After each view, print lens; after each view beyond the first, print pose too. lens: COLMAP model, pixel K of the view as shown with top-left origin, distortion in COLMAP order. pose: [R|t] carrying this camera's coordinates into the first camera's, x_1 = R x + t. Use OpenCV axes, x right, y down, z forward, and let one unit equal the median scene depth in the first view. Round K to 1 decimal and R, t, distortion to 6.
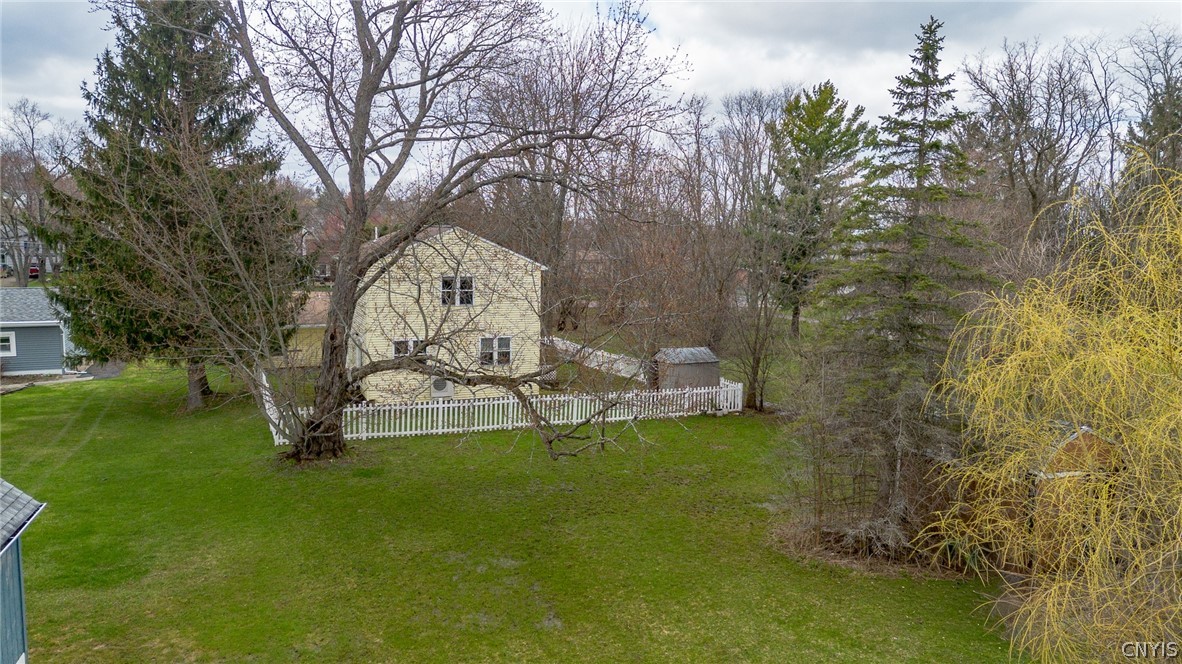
lens RADIAL K [[830.1, 0, 589.2], [0, 830.1, 332.2], [0, 0, 1]] dist [0.071565, -0.038387]
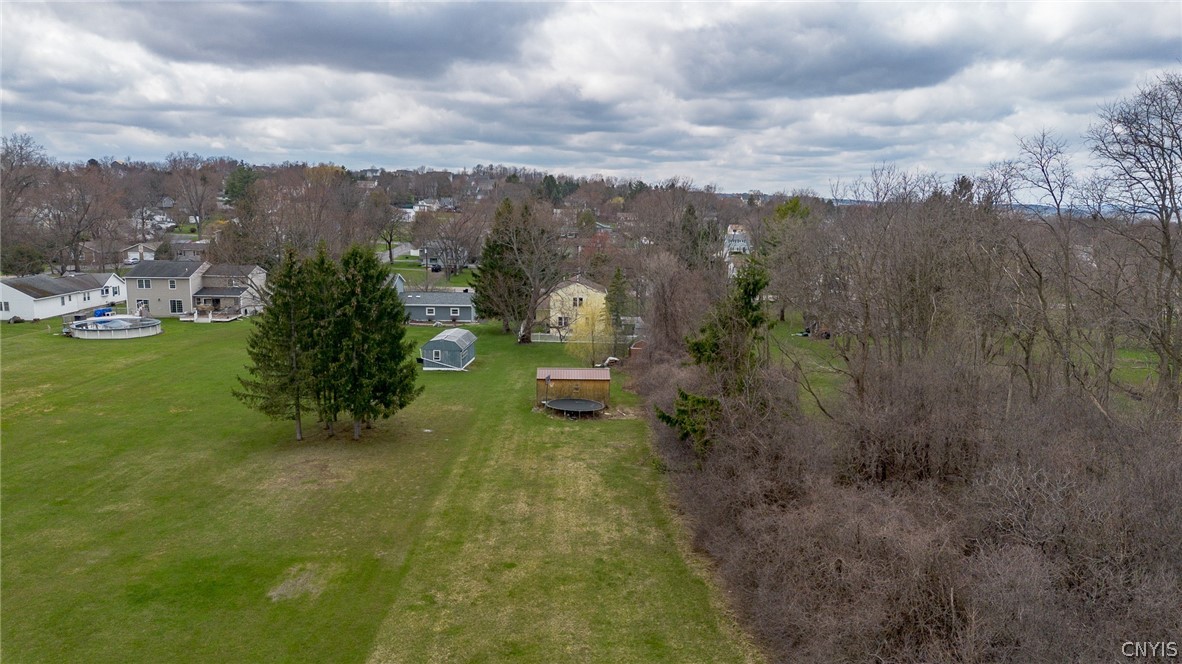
lens RADIAL K [[830.1, 0, 591.5], [0, 830.1, 331.9], [0, 0, 1]] dist [0.071565, -0.038387]
pose [[0.922141, 0.051759, -0.383377, 1.178641], [-0.039638, 0.998435, 0.039455, -0.066662], [0.384819, -0.021186, 0.922749, -2.032886]]
